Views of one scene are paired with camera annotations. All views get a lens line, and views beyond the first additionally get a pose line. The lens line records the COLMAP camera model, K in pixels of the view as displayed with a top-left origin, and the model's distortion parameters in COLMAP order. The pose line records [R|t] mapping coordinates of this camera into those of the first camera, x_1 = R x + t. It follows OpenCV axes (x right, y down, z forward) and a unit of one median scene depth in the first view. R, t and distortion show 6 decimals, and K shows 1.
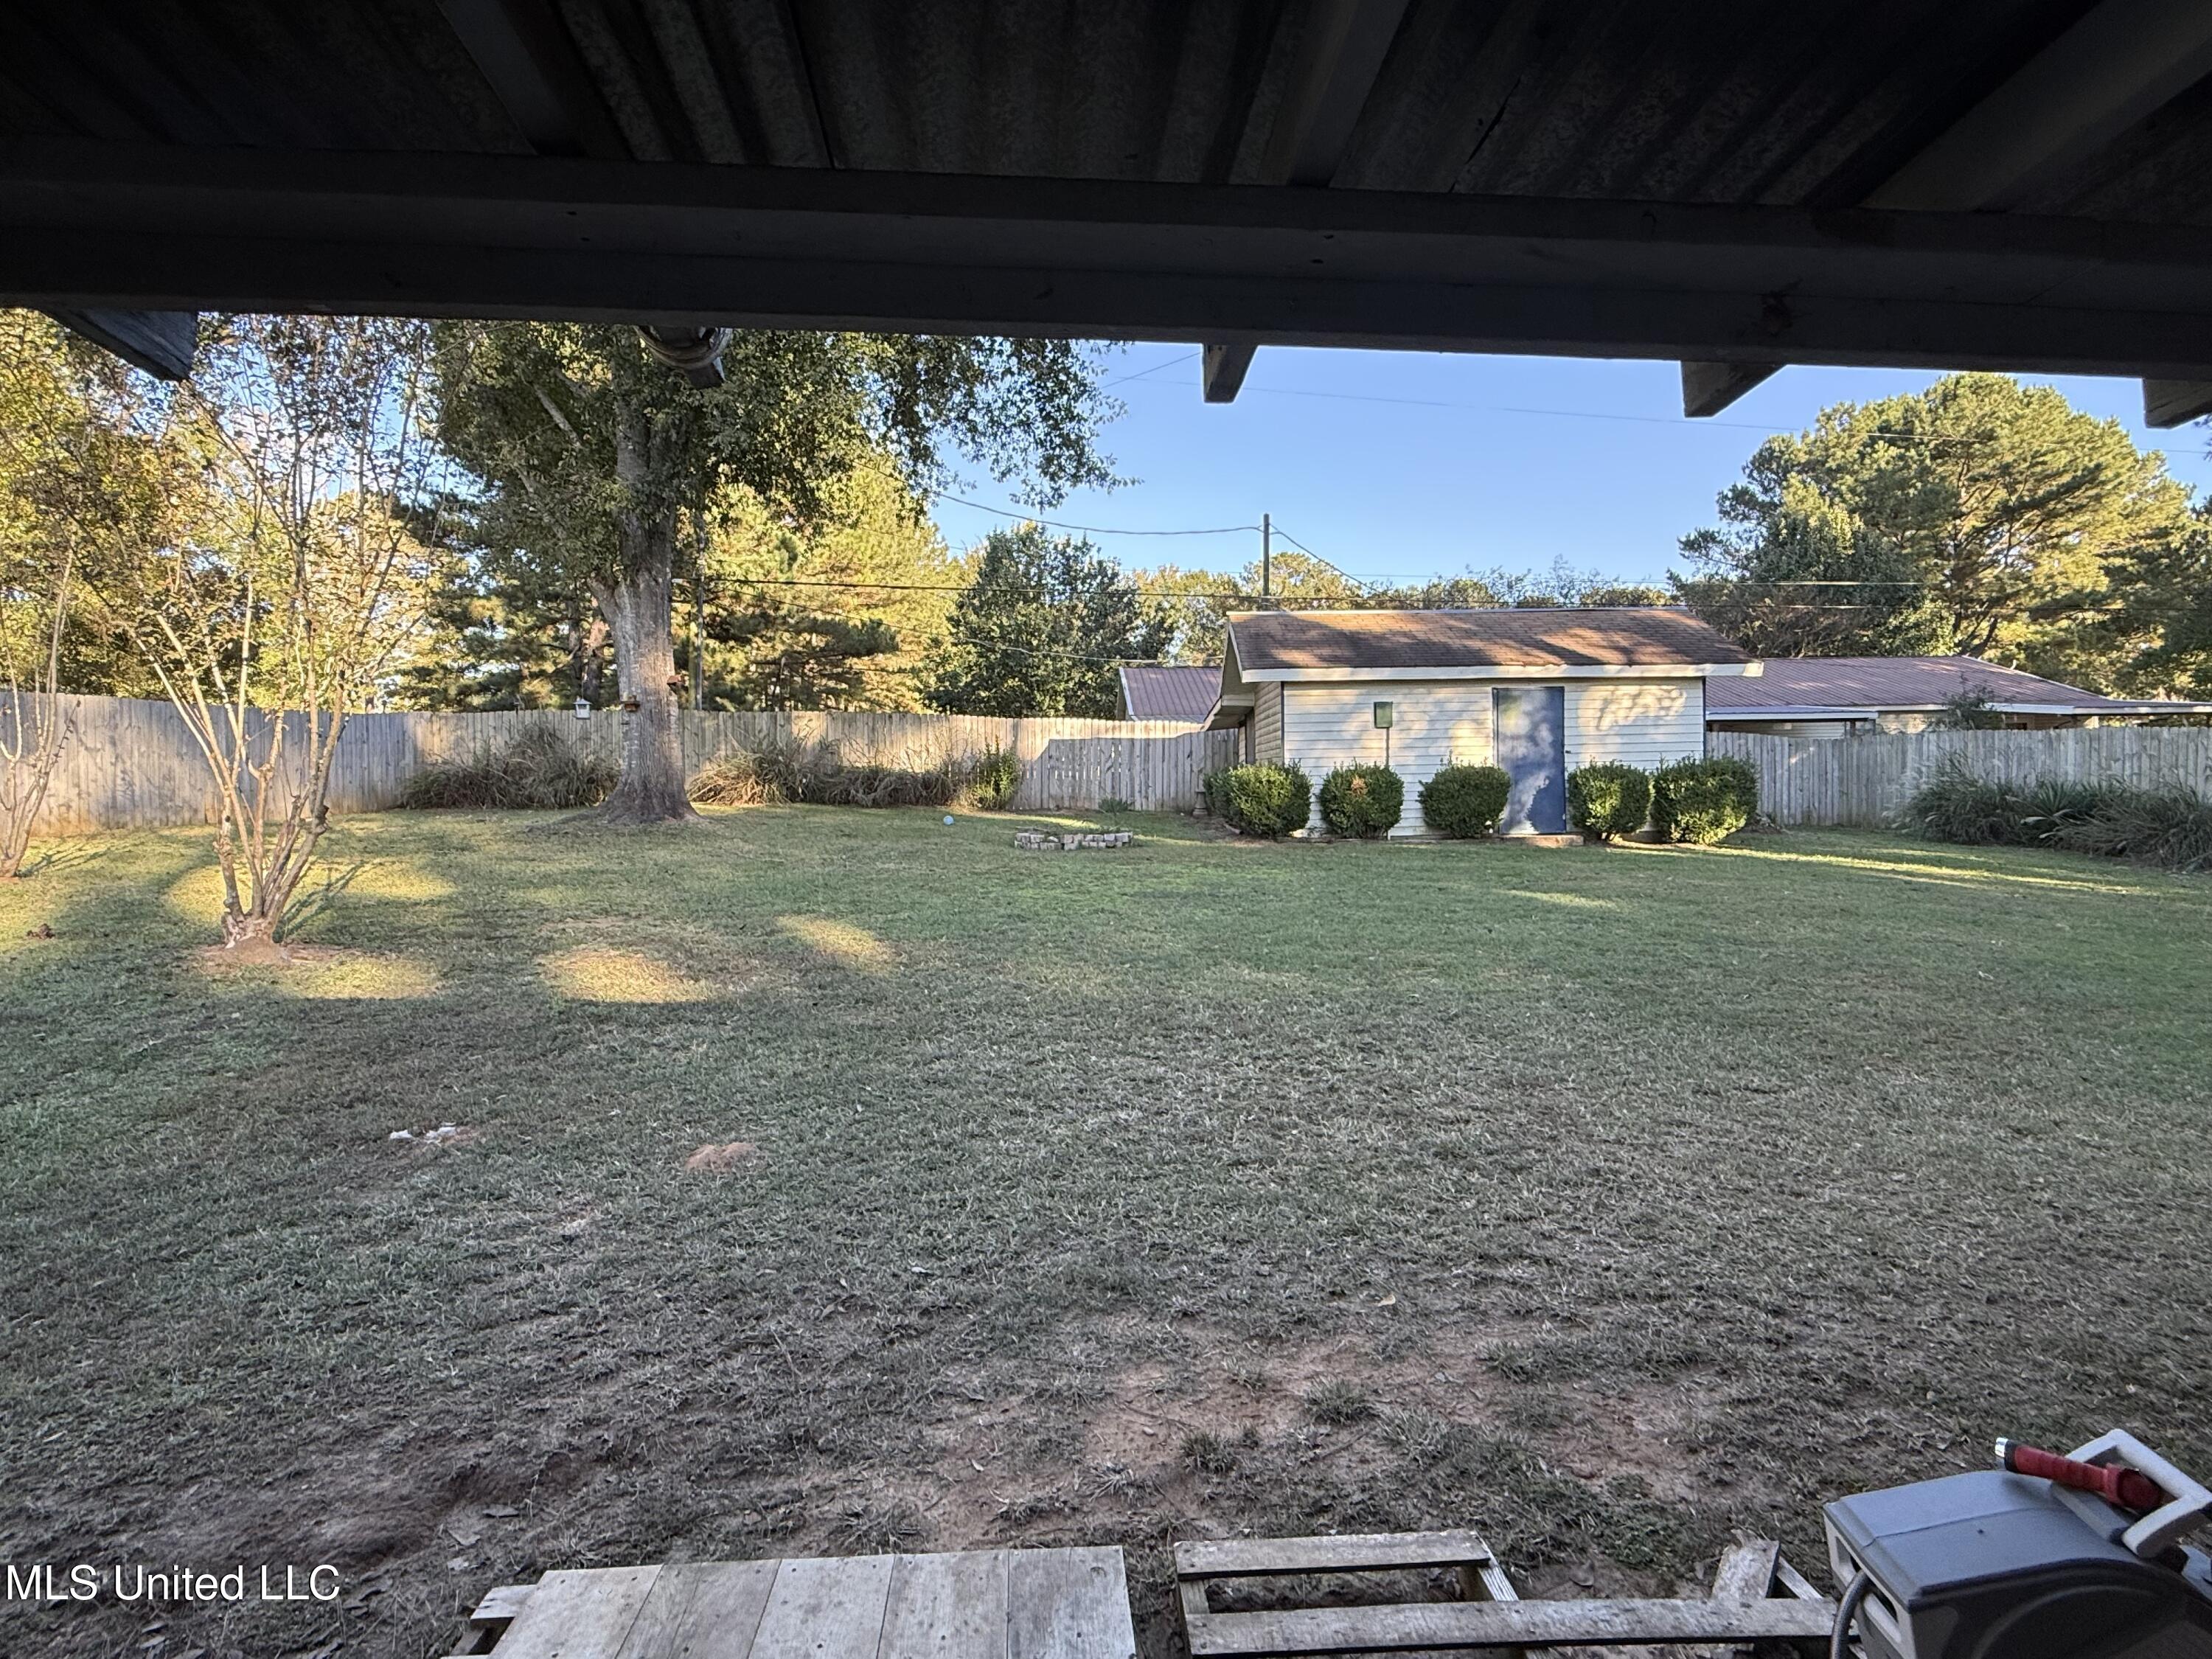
lens RADIAL K [[1168.0, 0, 1106.0], [0, 1168.0, 829.5], [0, 0, 1]] dist [0.000790, 0.000506]
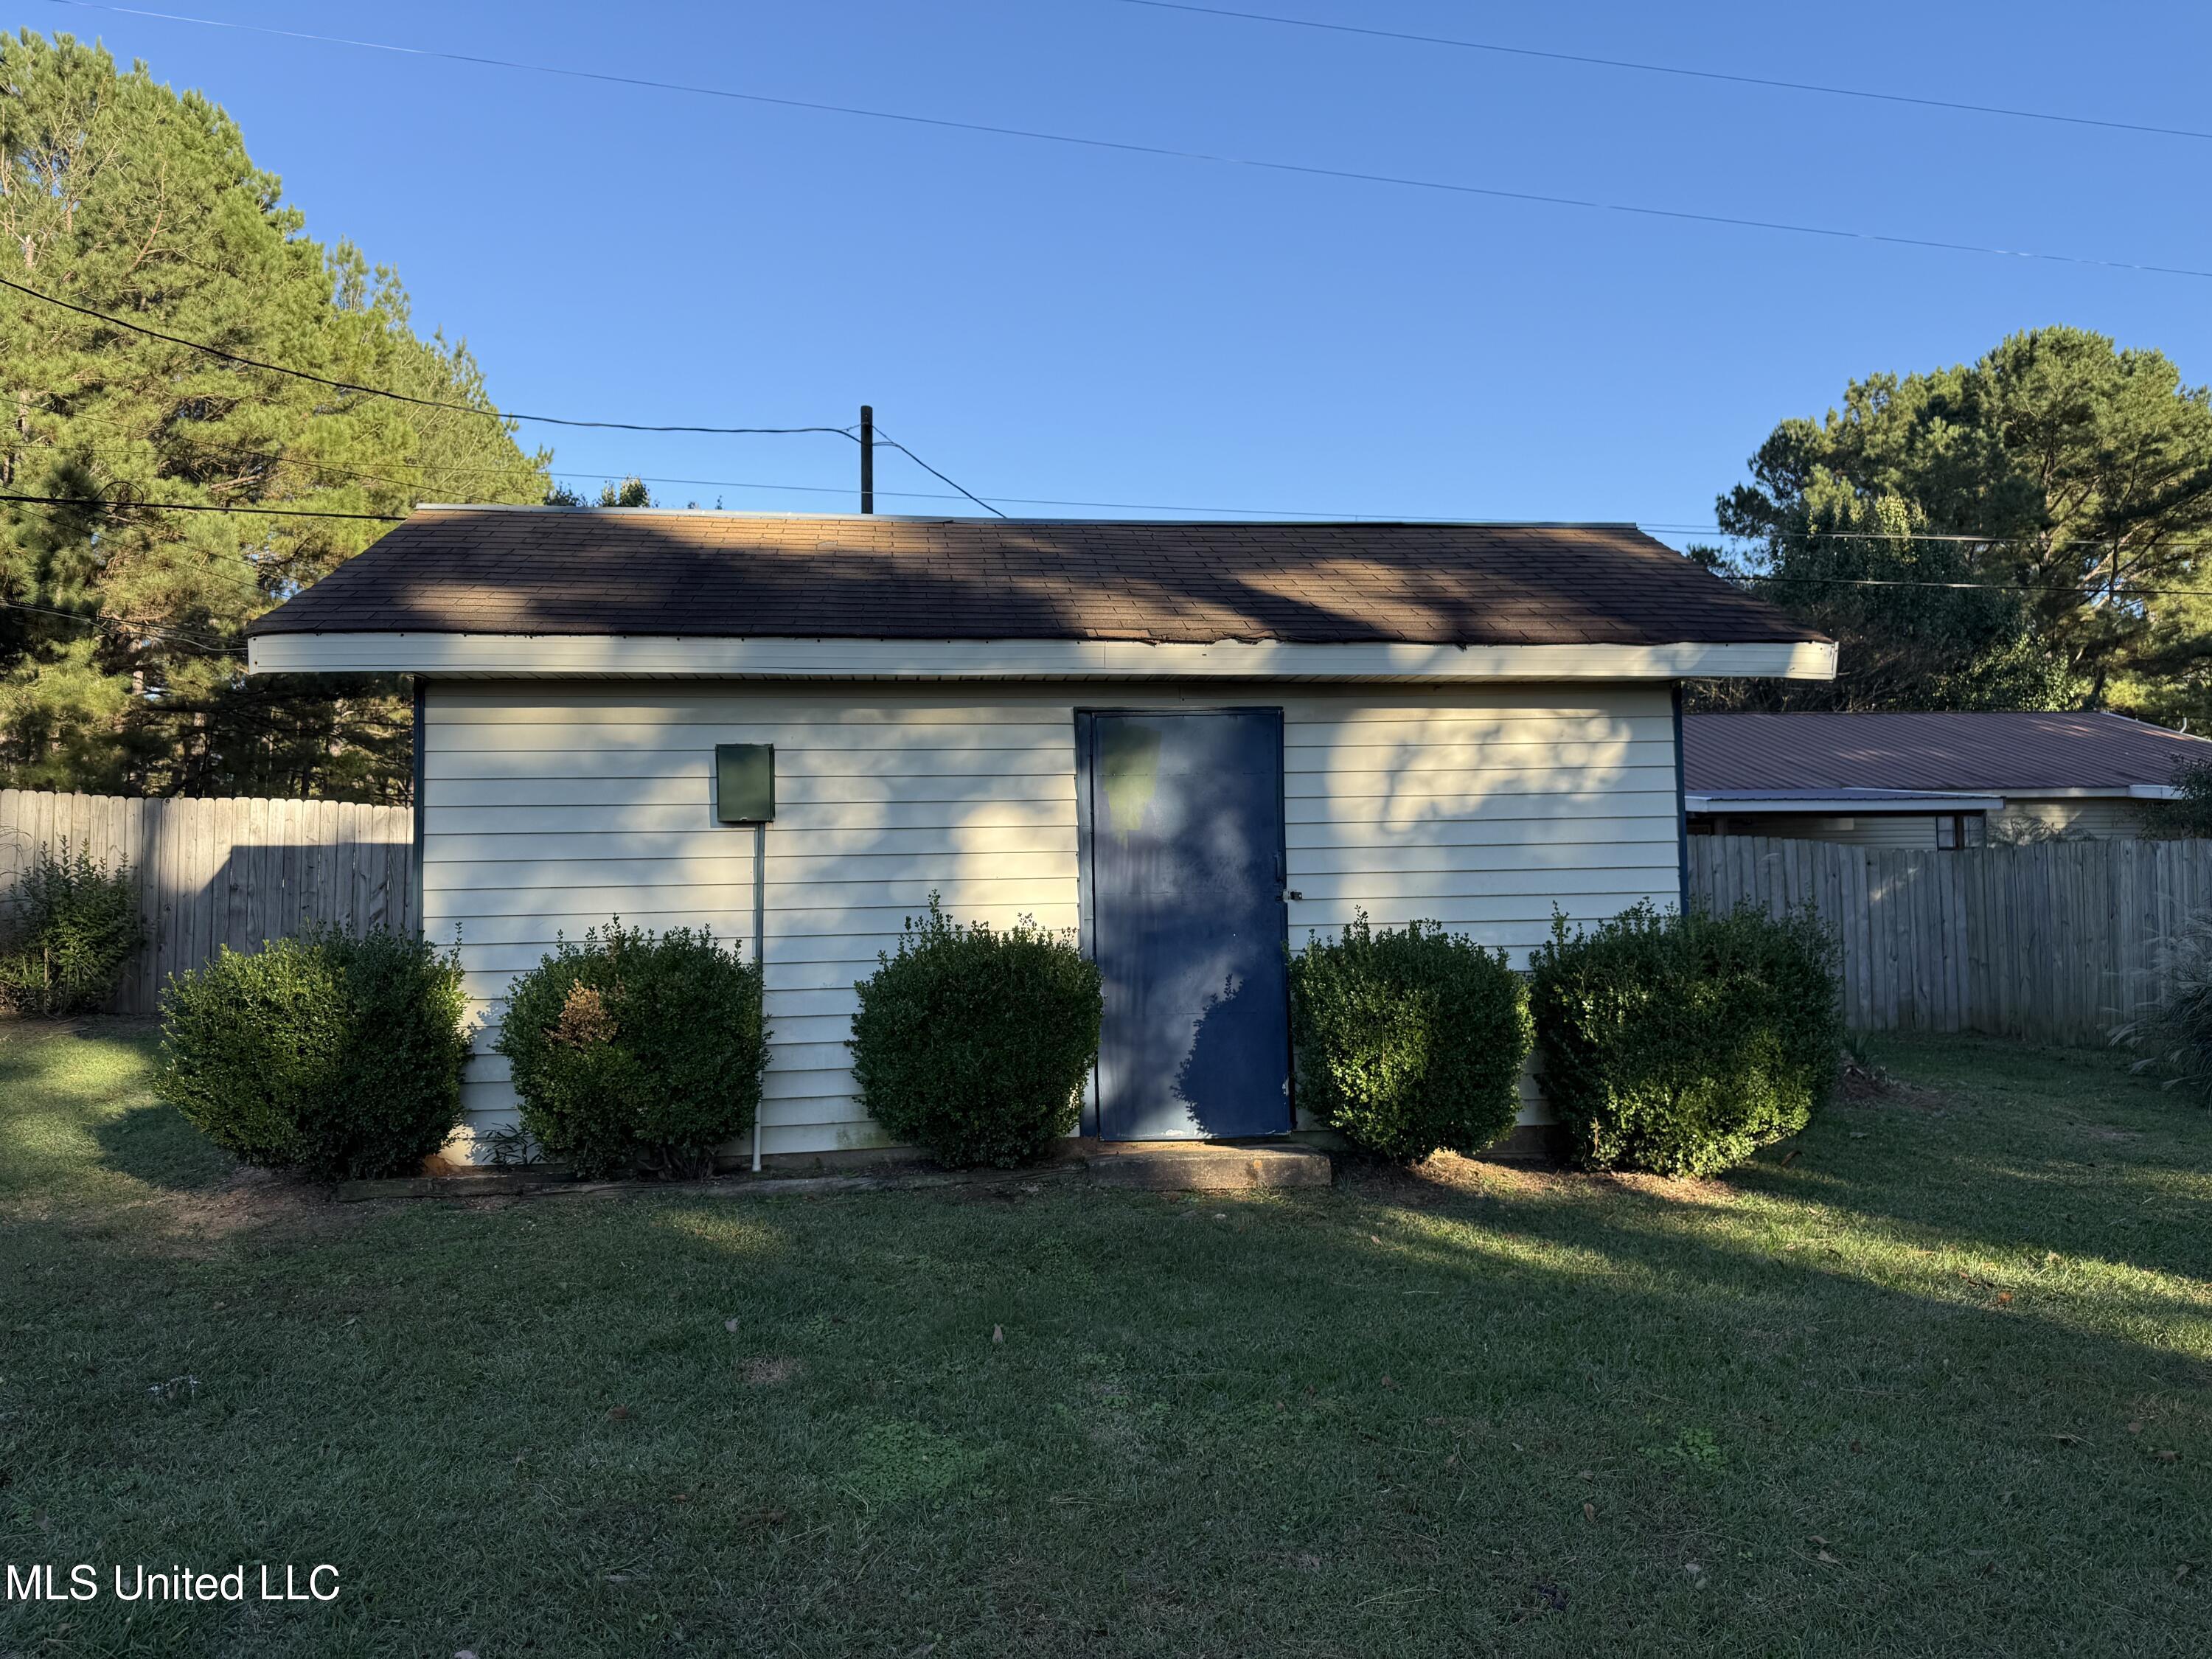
lens RADIAL K [[1521.7, 0, 1098.1], [0, 1521.7, 818.1], [0, 0, 1]] dist [0.029000, -0.036848]
pose [[0.996097, 0.004403, 0.088156, 0.104372], [0.003394, 0.996106, -0.088102, -0.017377], [-0.088201, 0.088057, 0.992203, 0.196455]]
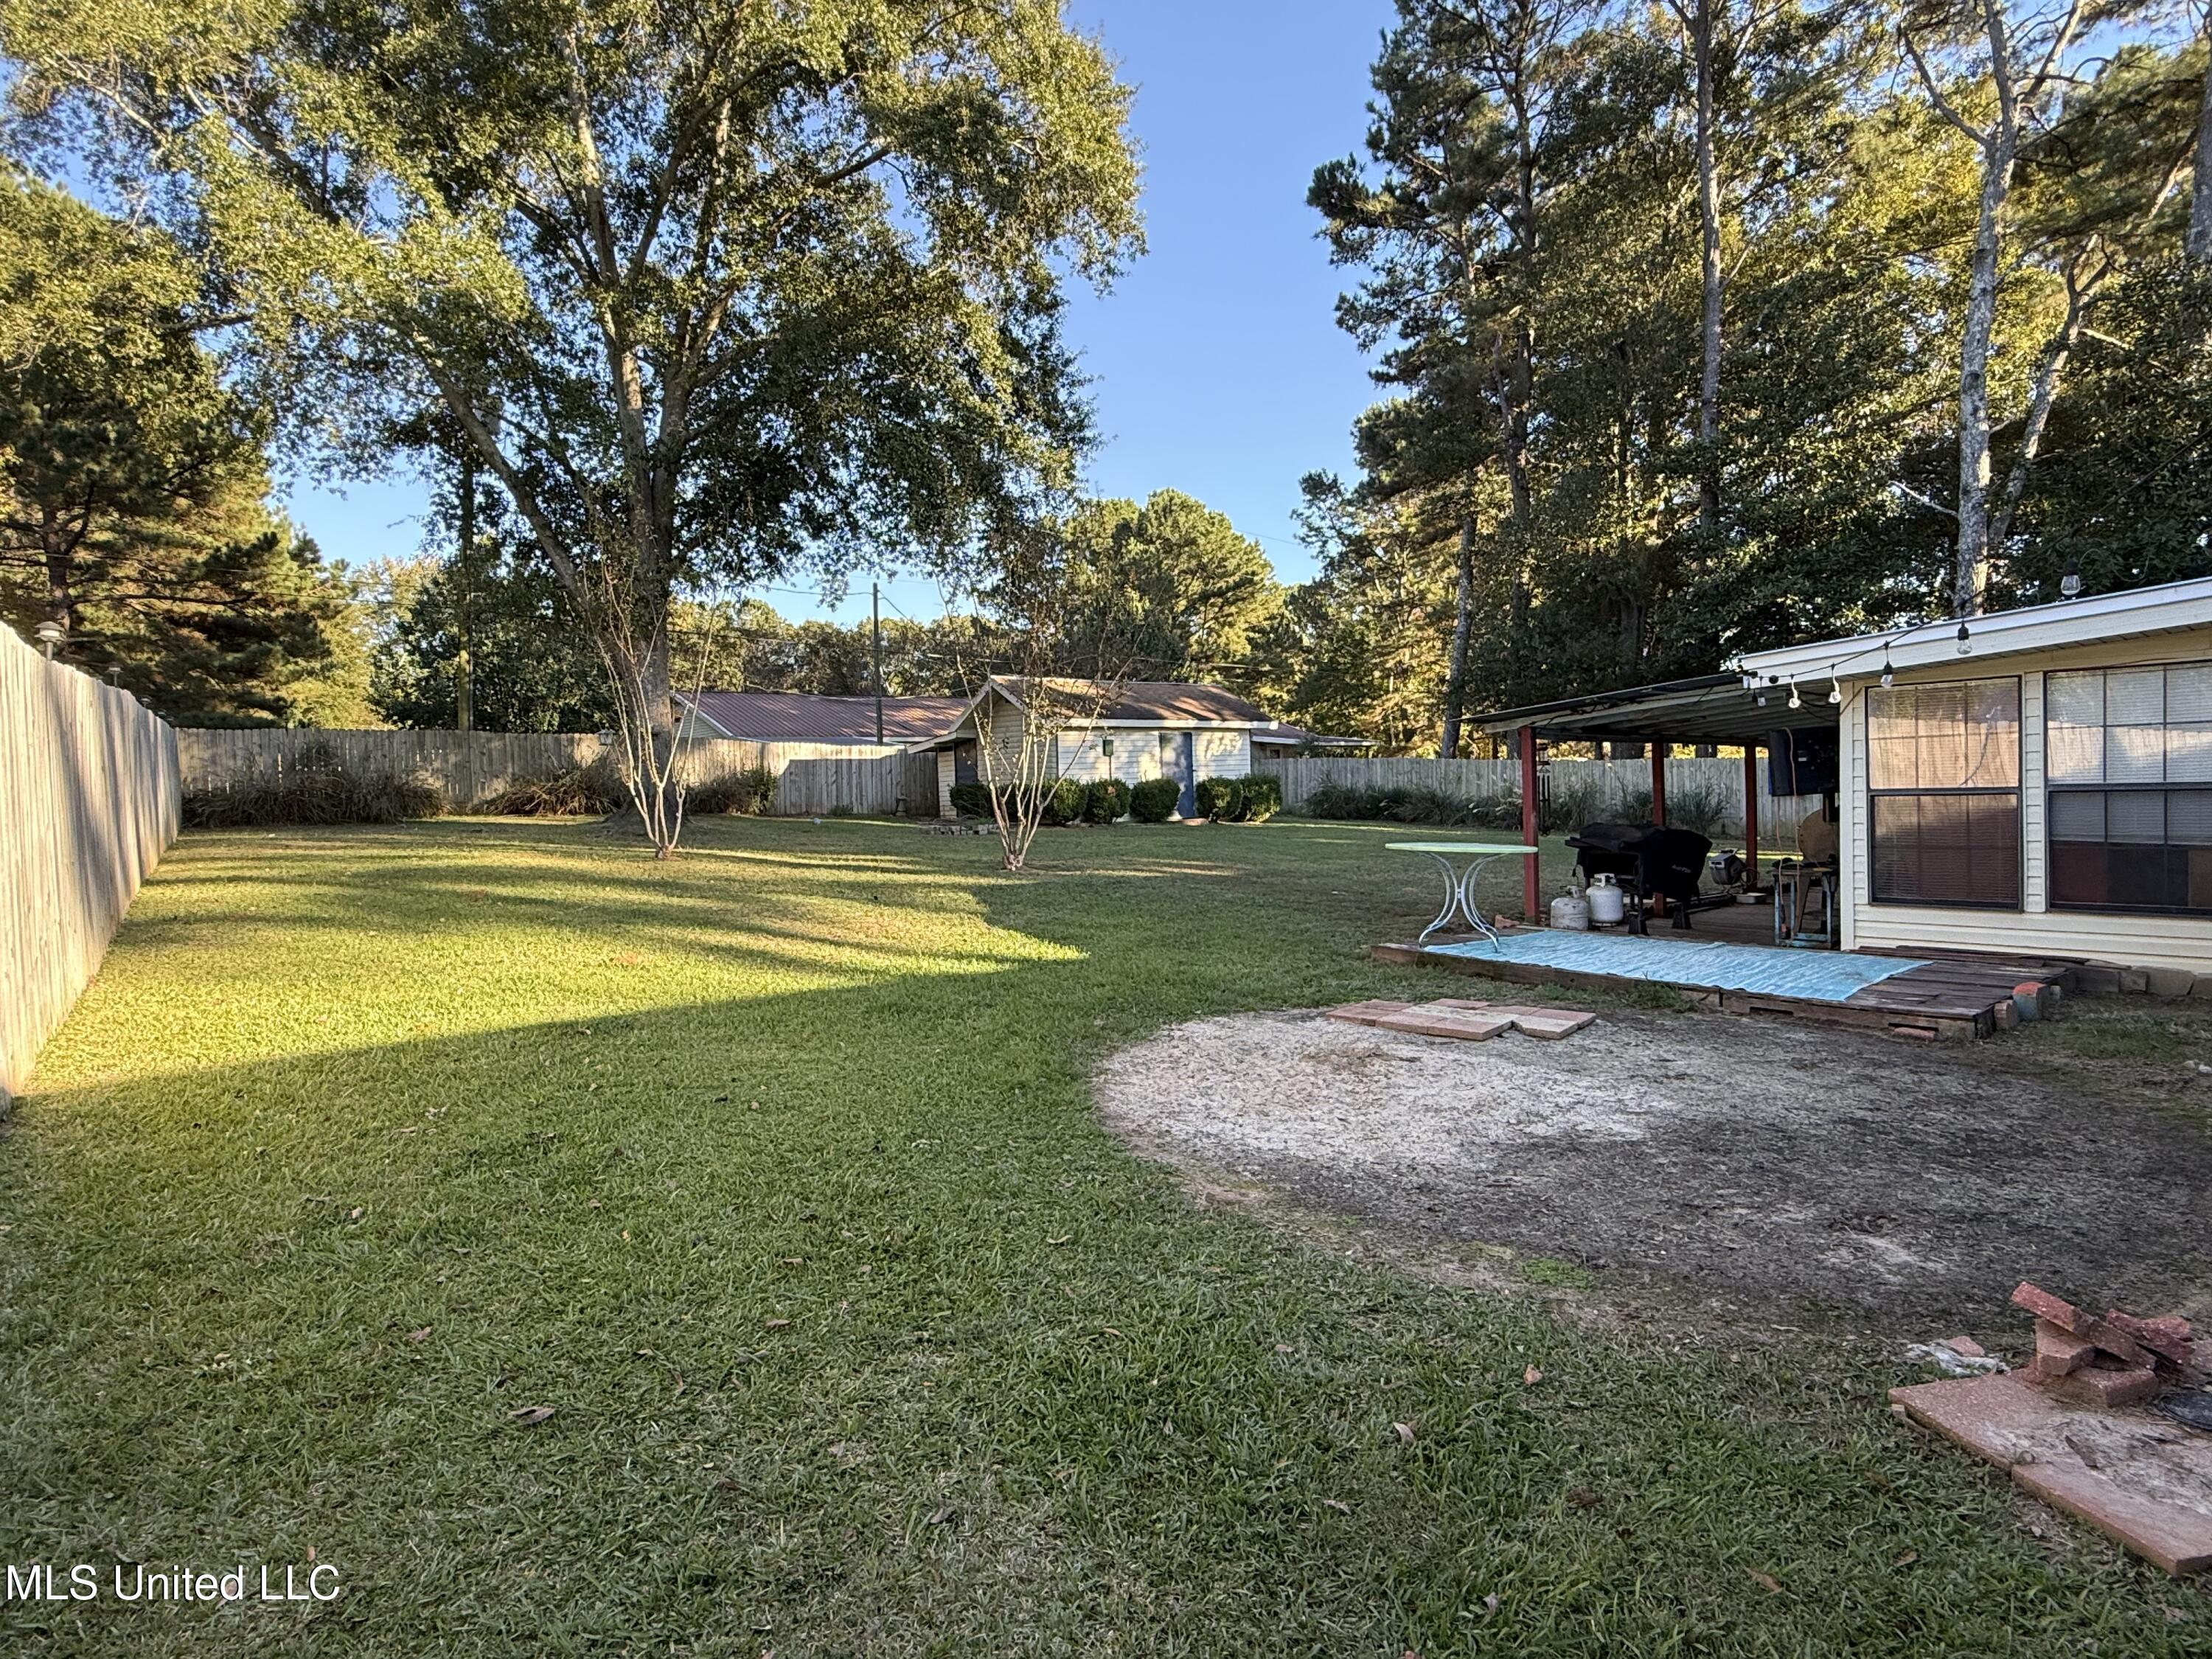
lens RADIAL K [[1205.4, 0, 1106.0], [0, 1205.4, 829.5], [0, 0, 1]] dist [0.000100, -0.000009]
pose [[0.798449, -0.031978, 0.601213, -0.269395], [0.039016, 0.999238, 0.001332, 0.004232], [-0.600797, 0.022393, 0.799088, -0.115793]]
